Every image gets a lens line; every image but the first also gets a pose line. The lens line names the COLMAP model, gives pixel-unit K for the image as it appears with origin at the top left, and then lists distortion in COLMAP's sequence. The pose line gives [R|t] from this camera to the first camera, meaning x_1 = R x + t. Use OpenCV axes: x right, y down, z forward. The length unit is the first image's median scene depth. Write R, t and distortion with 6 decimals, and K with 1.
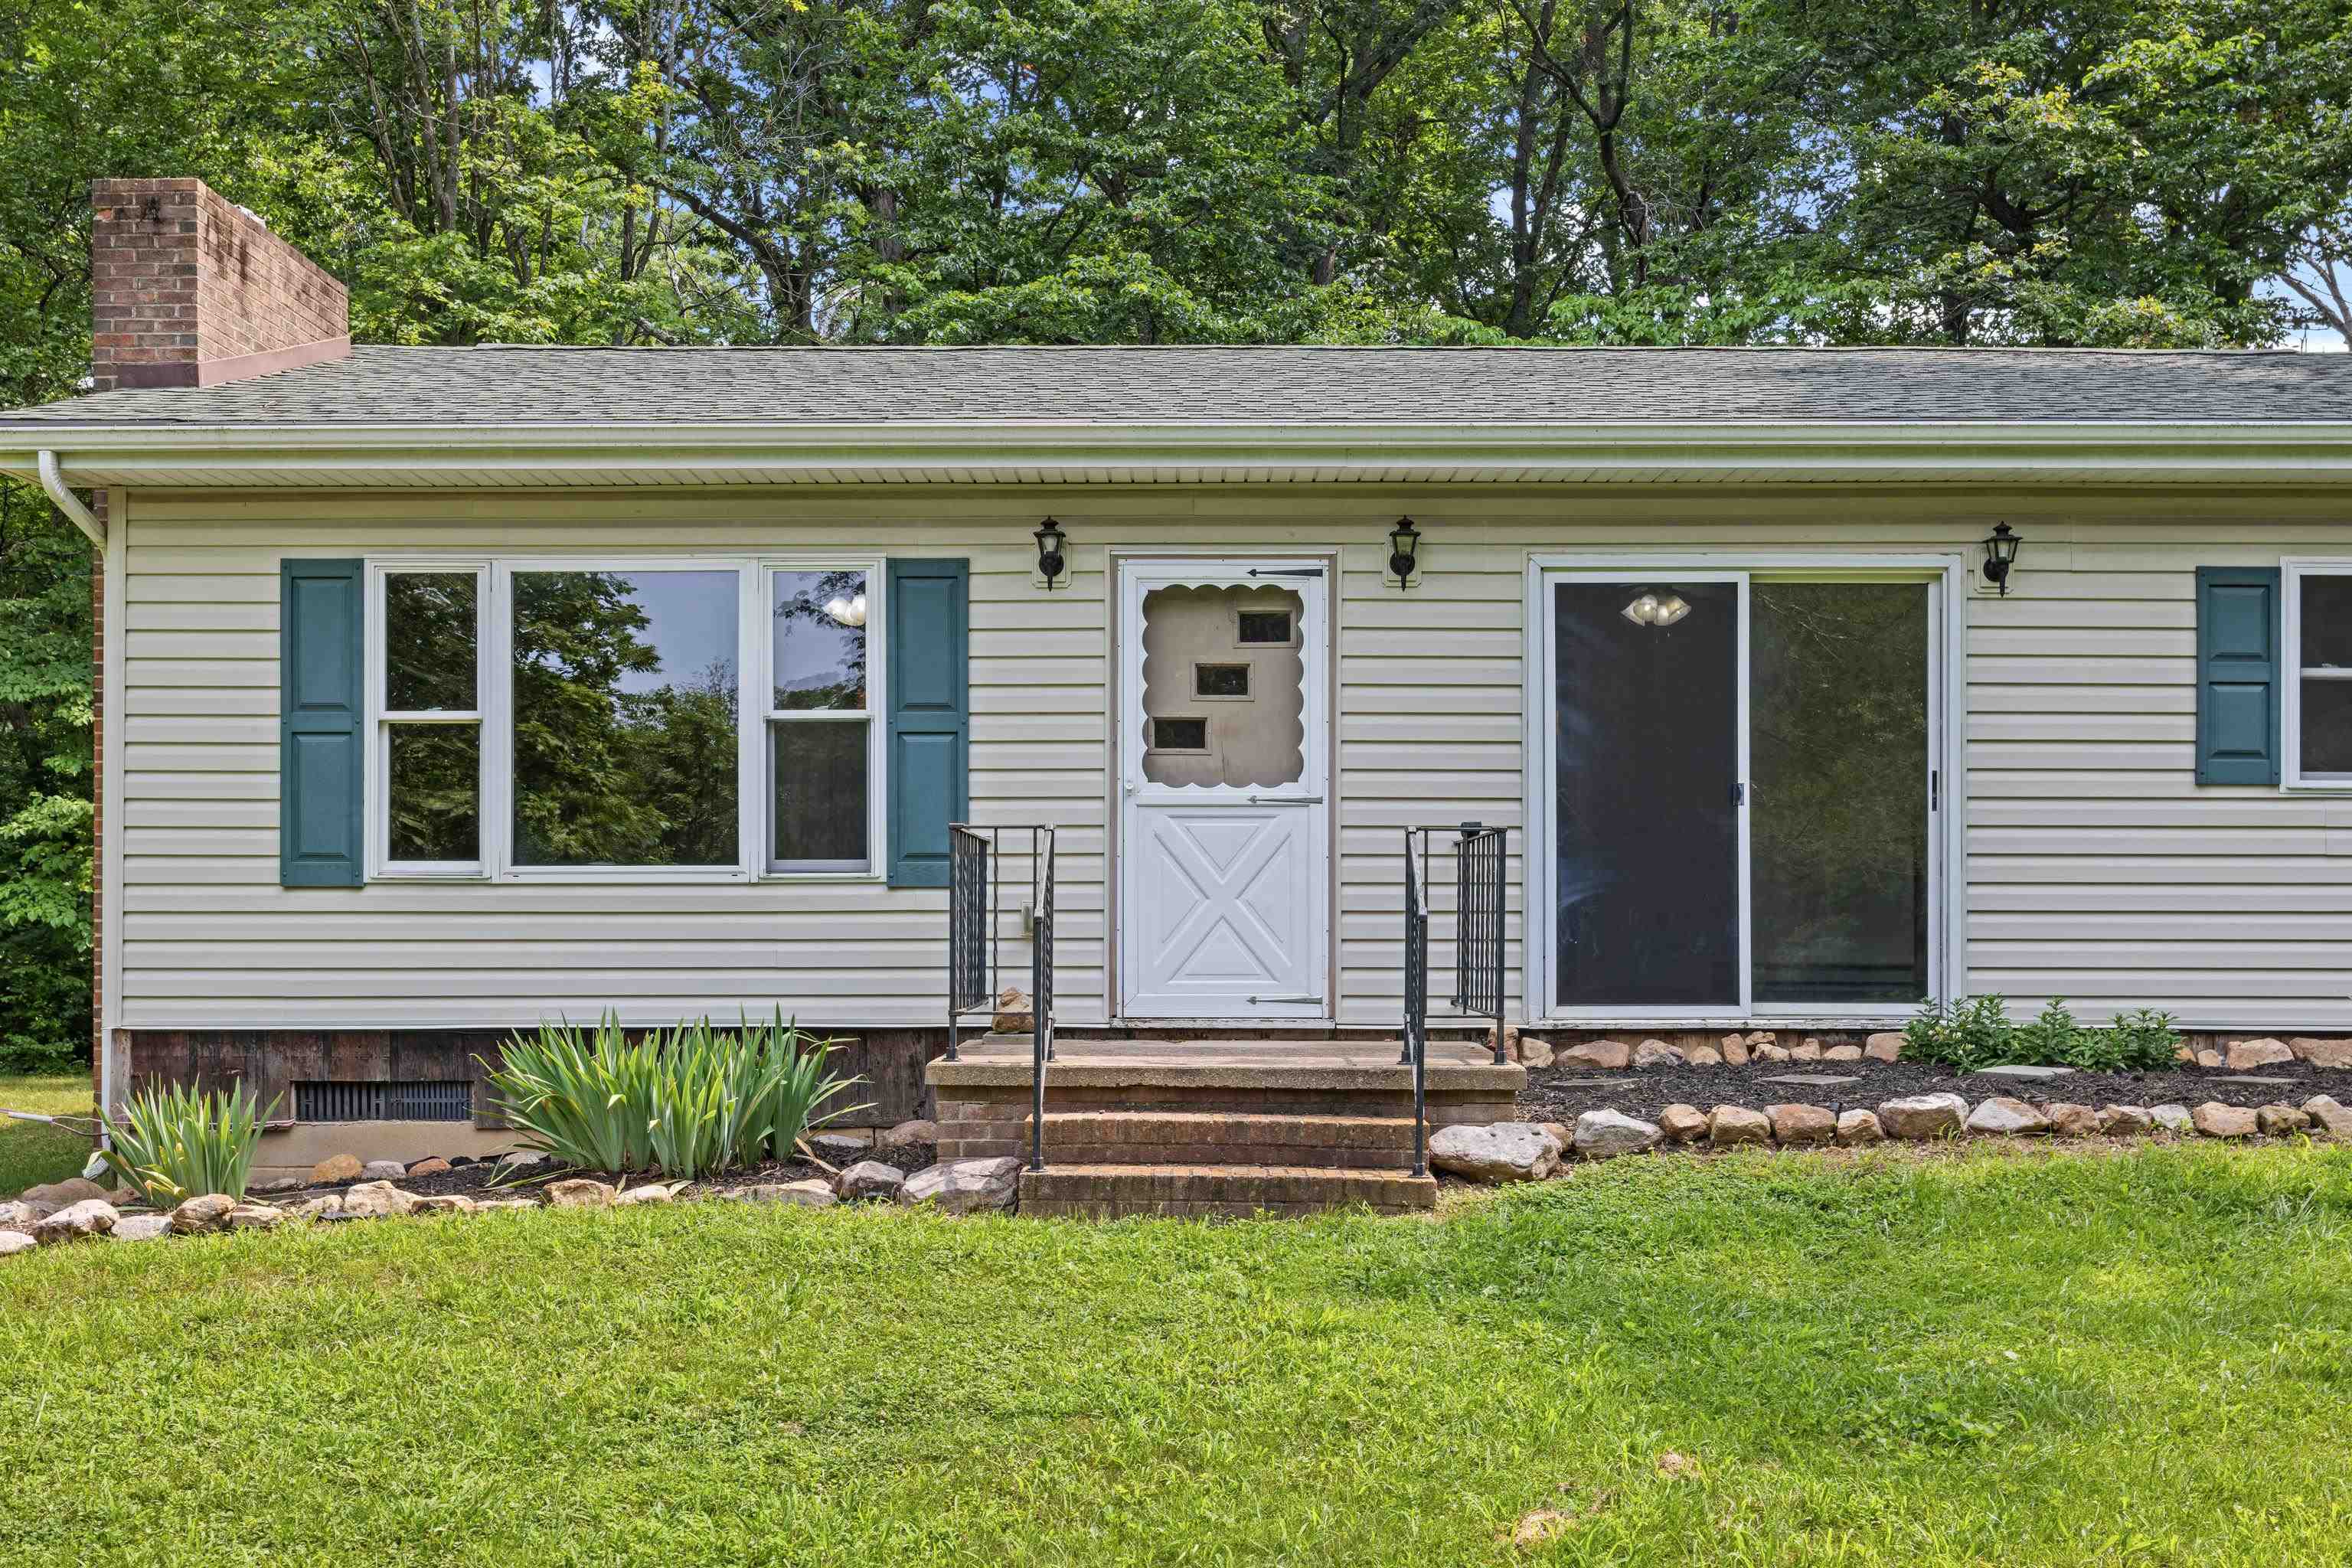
lens RADIAL K [[2198.8, 0, 1170.3], [0, 2198.8, 895.2], [0, 0, 1]] dist [-0.000194, 0.000977]
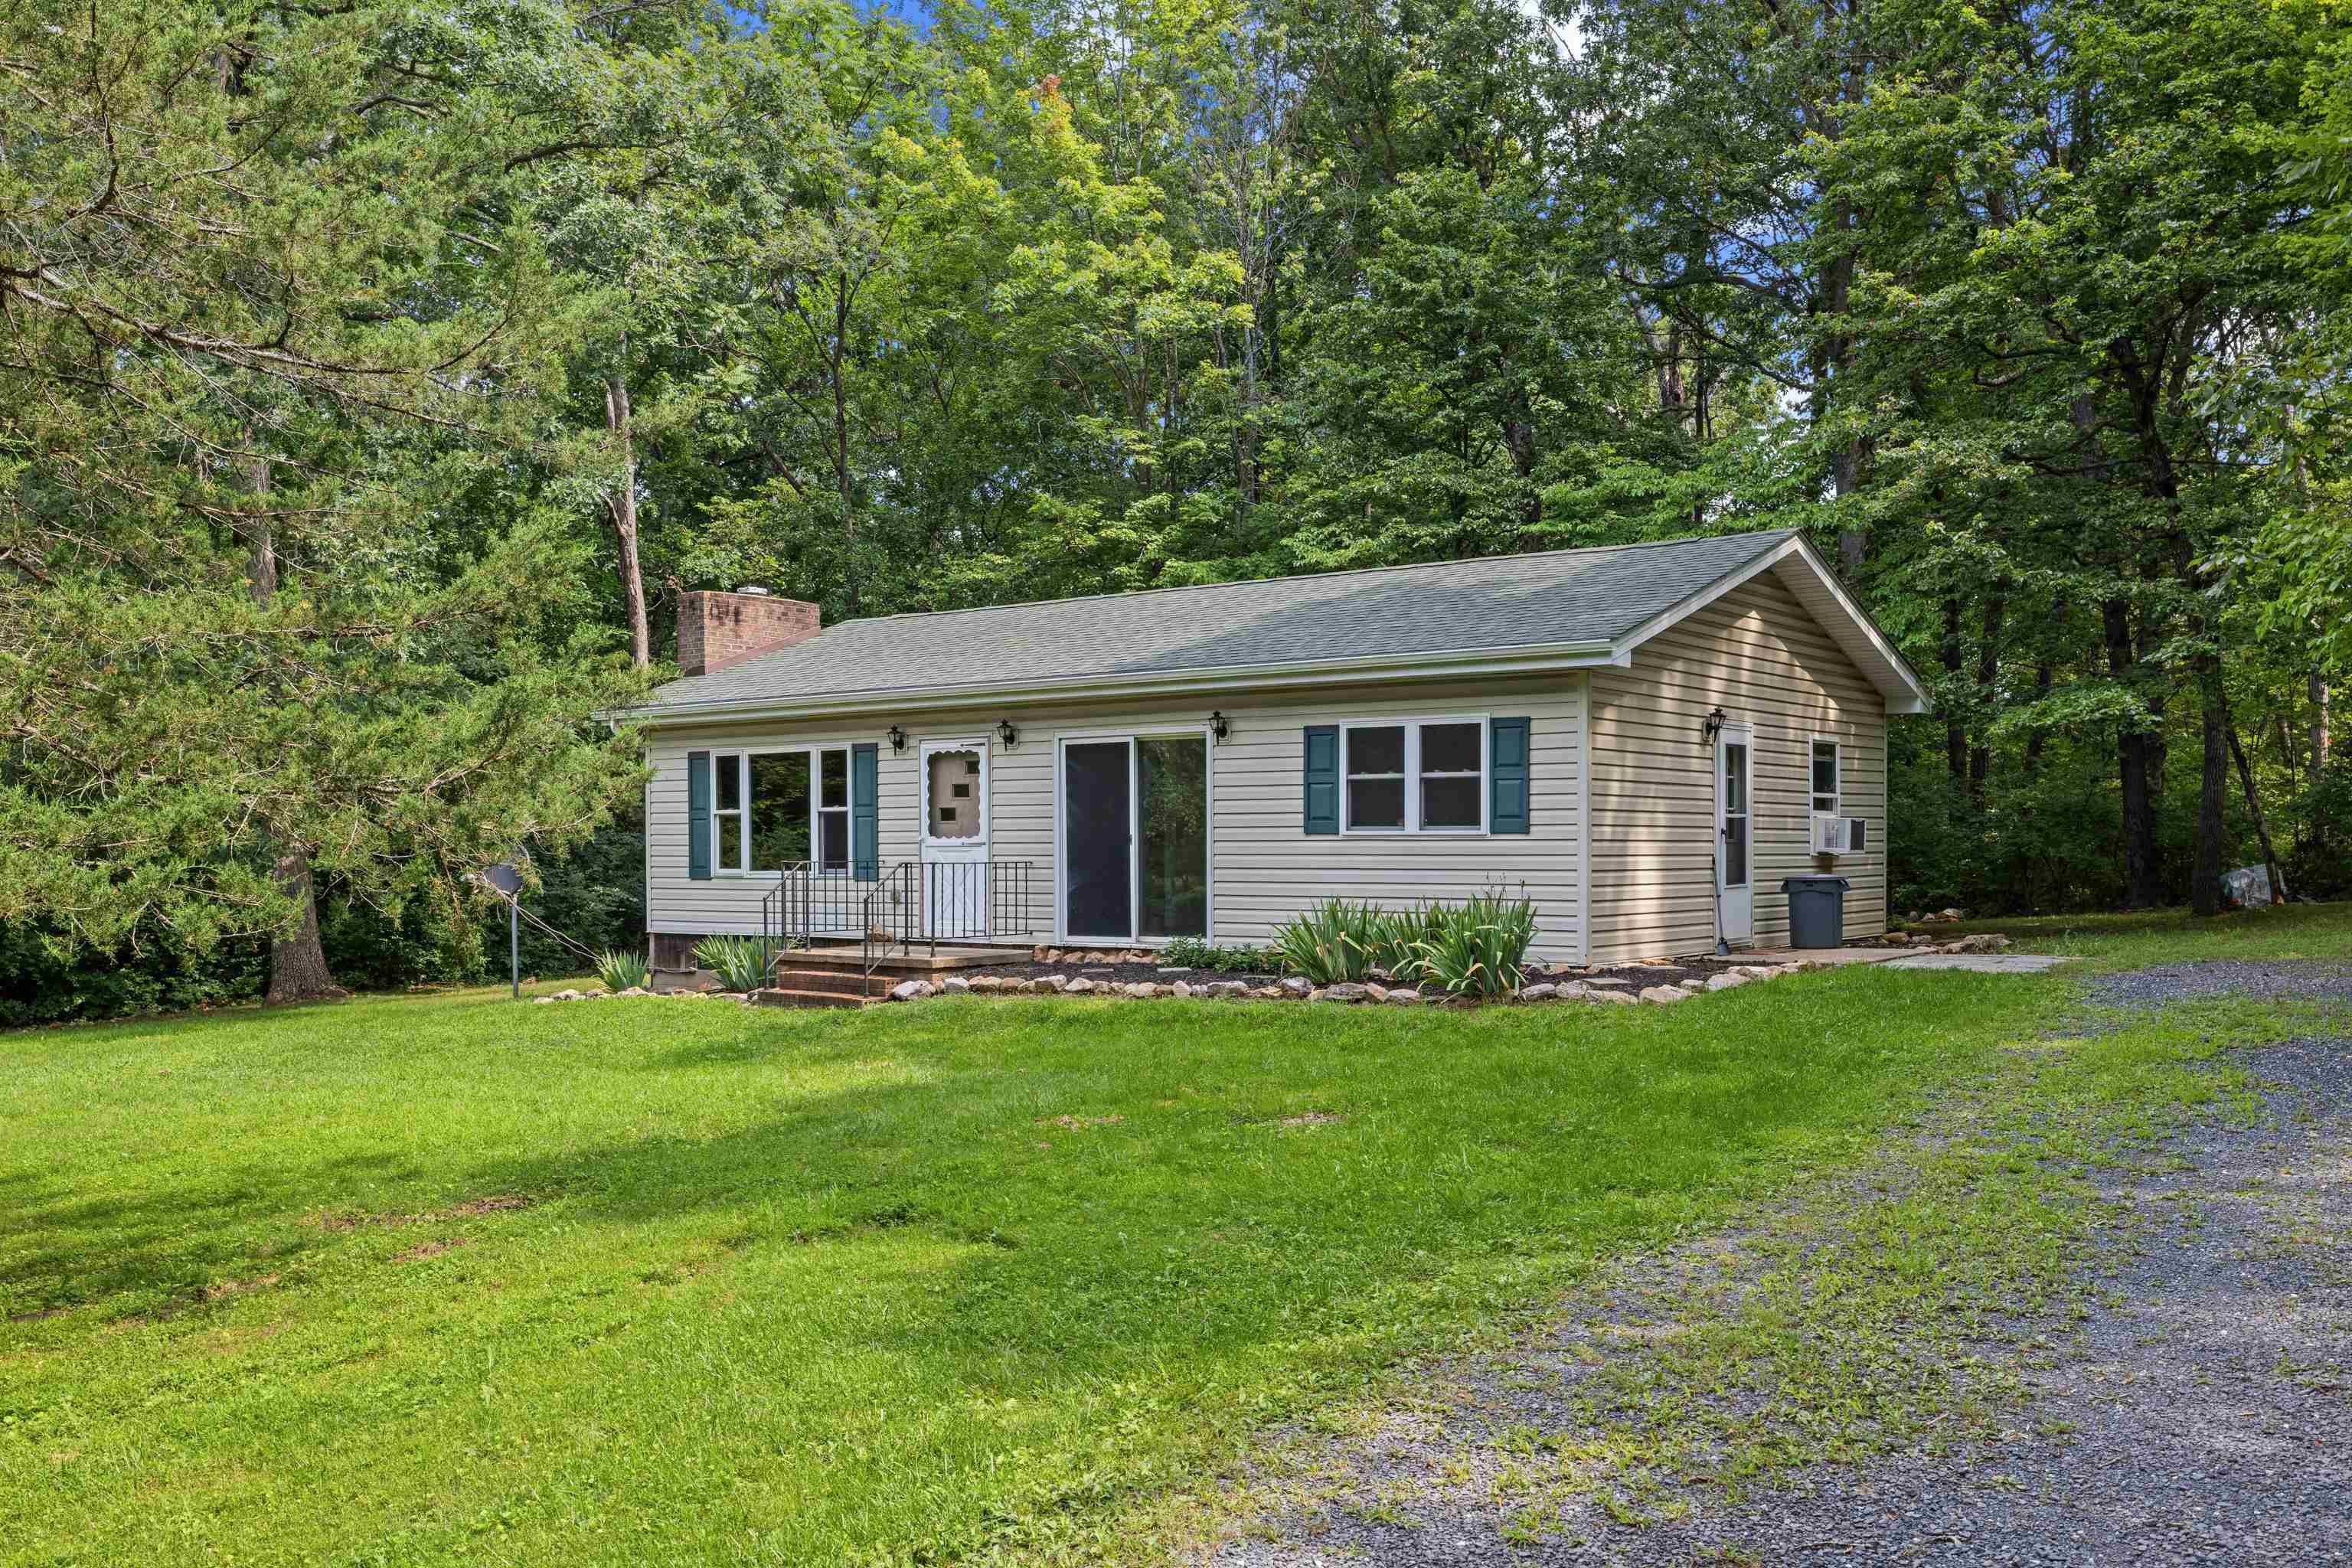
lens RADIAL K [[2086.5, 0, 1166.1], [0, 2086.5, 857.9], [0, 0, 1]] dist [0.000425, -0.000496]
pose [[0.793715, -0.001157, -0.608288, 1.532806], [0.009118, 0.999908, 0.009994, -0.048364], [0.608221, -0.013479, 0.793653, -0.603566]]
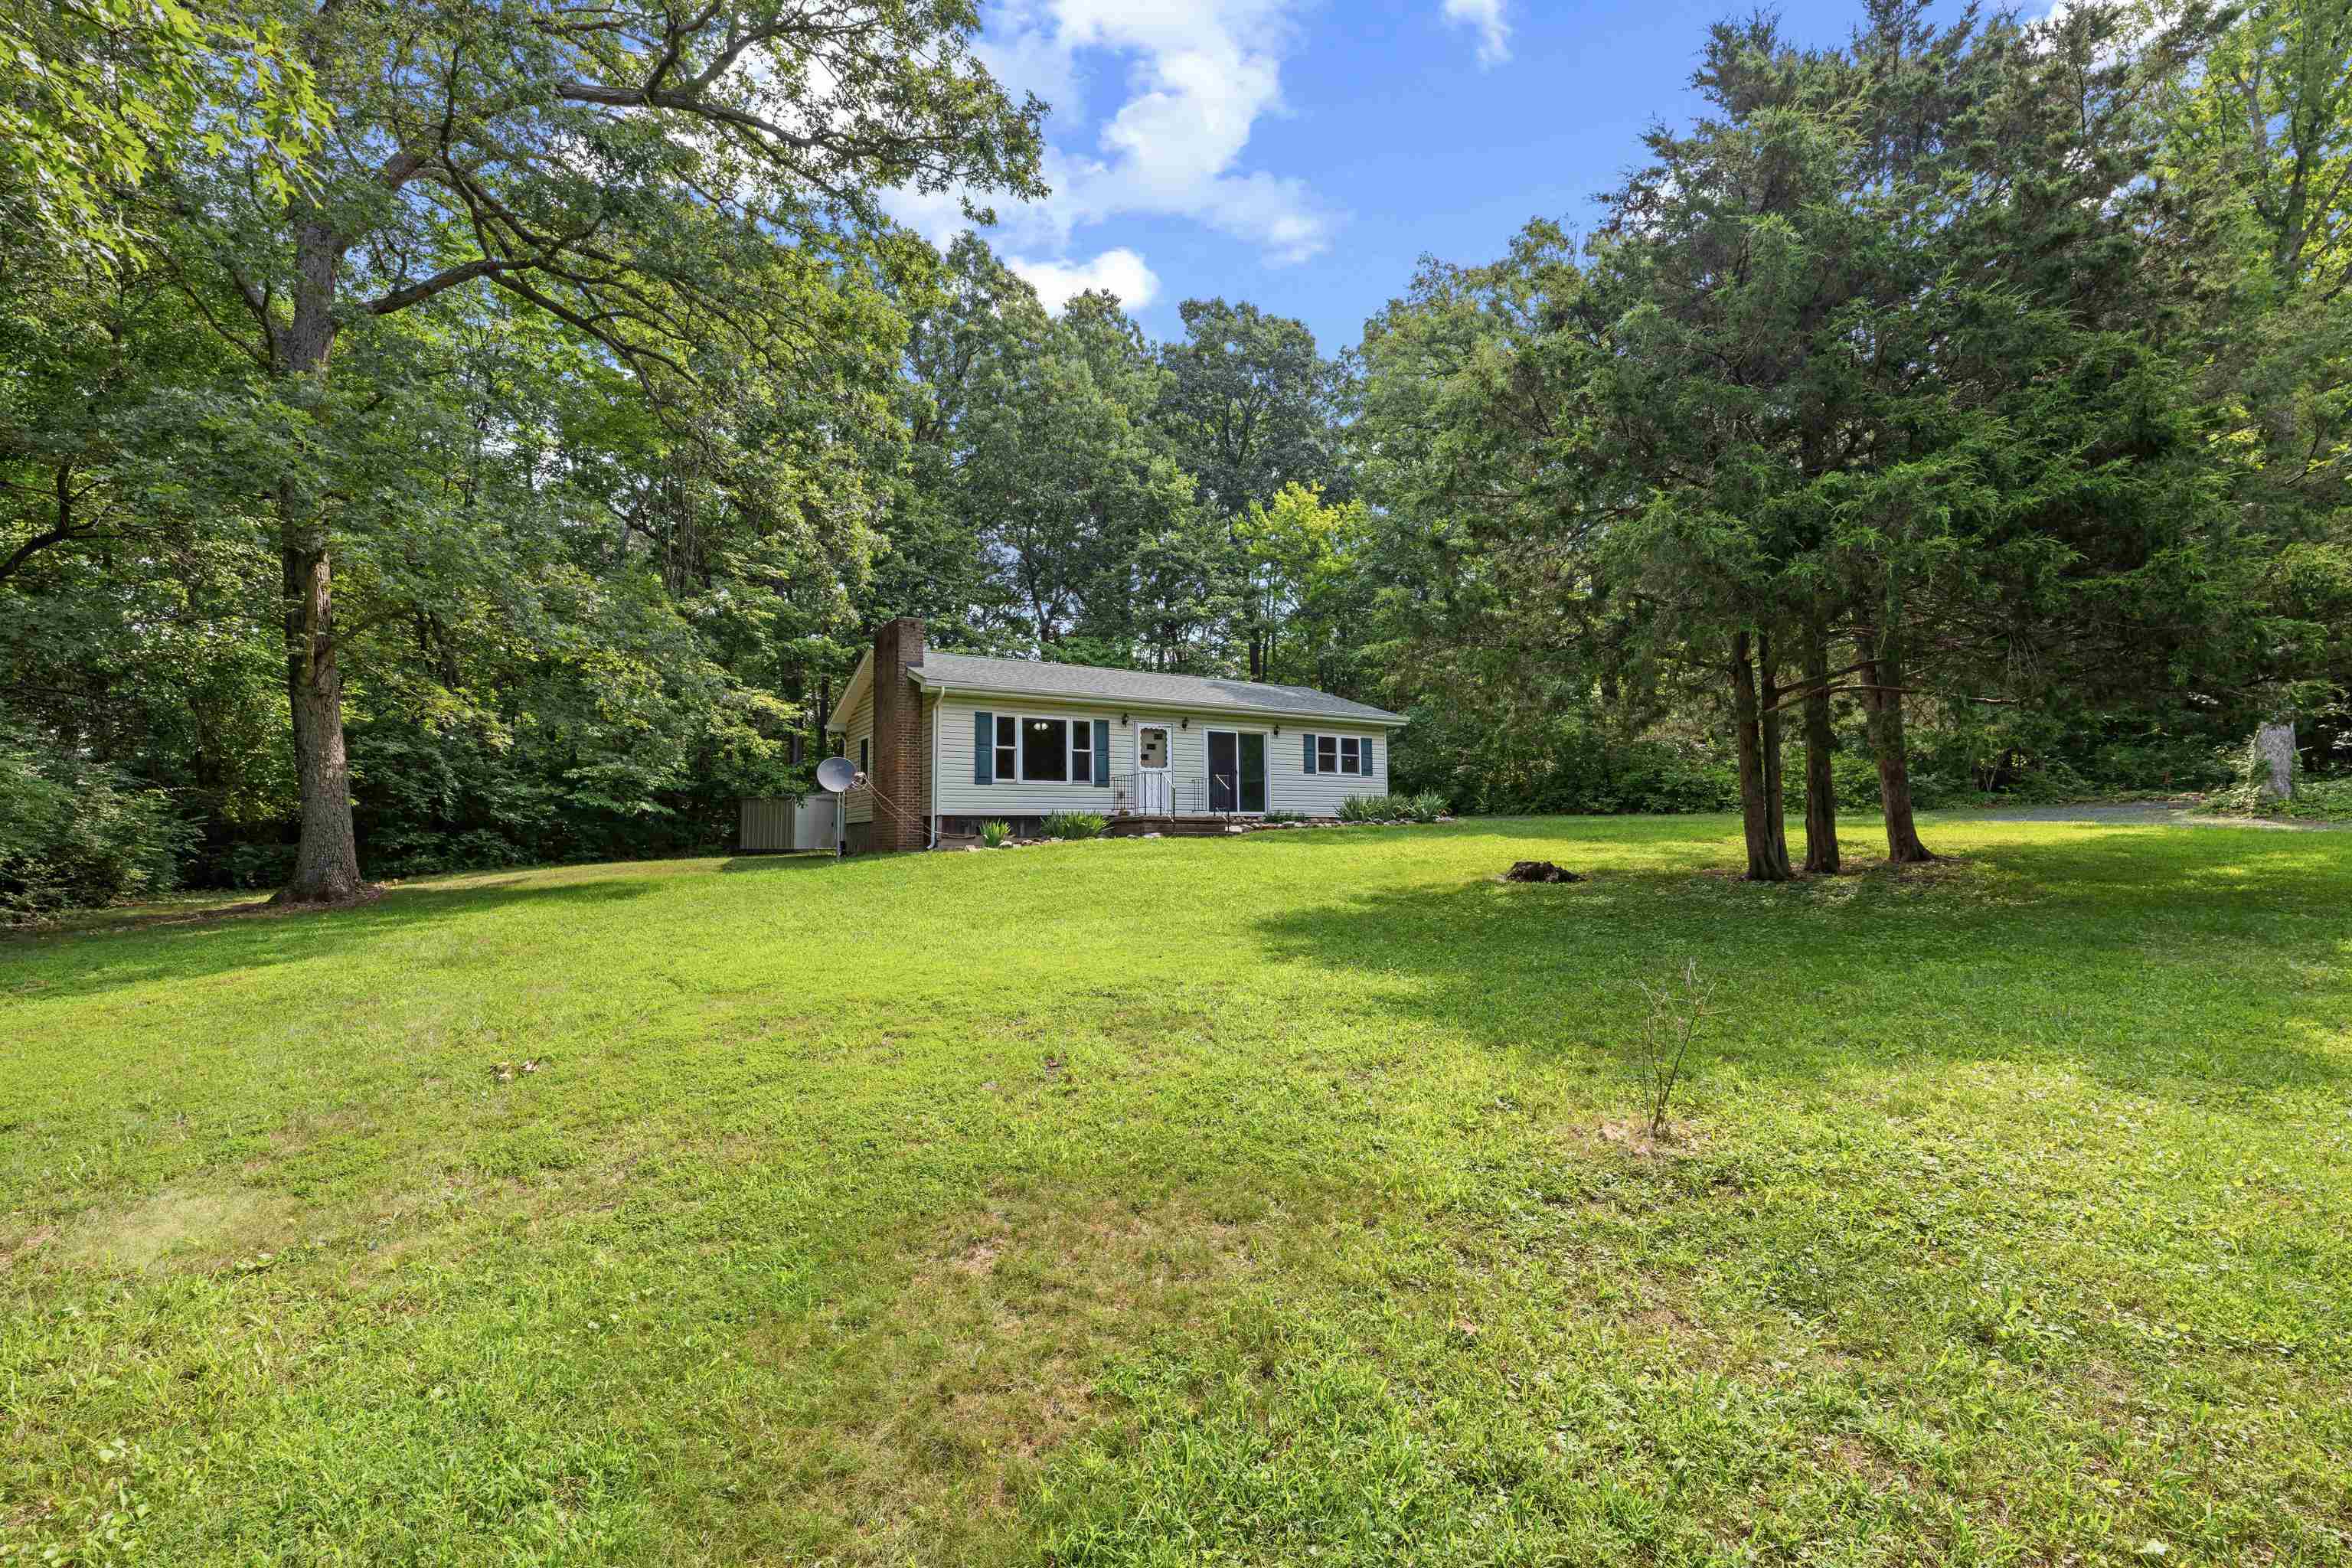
lens RADIAL K [[1002.0, 0, 1179.0], [0, 1002.0, 780.6], [0, 0, 1]] dist [0.001168, 0.000198]
pose [[0.846523, 0.023853, 0.531818, -1.153606], [0.008939, 0.998218, -0.059001, 0.116189], [-0.532277, 0.054700, 0.844801, -0.978144]]
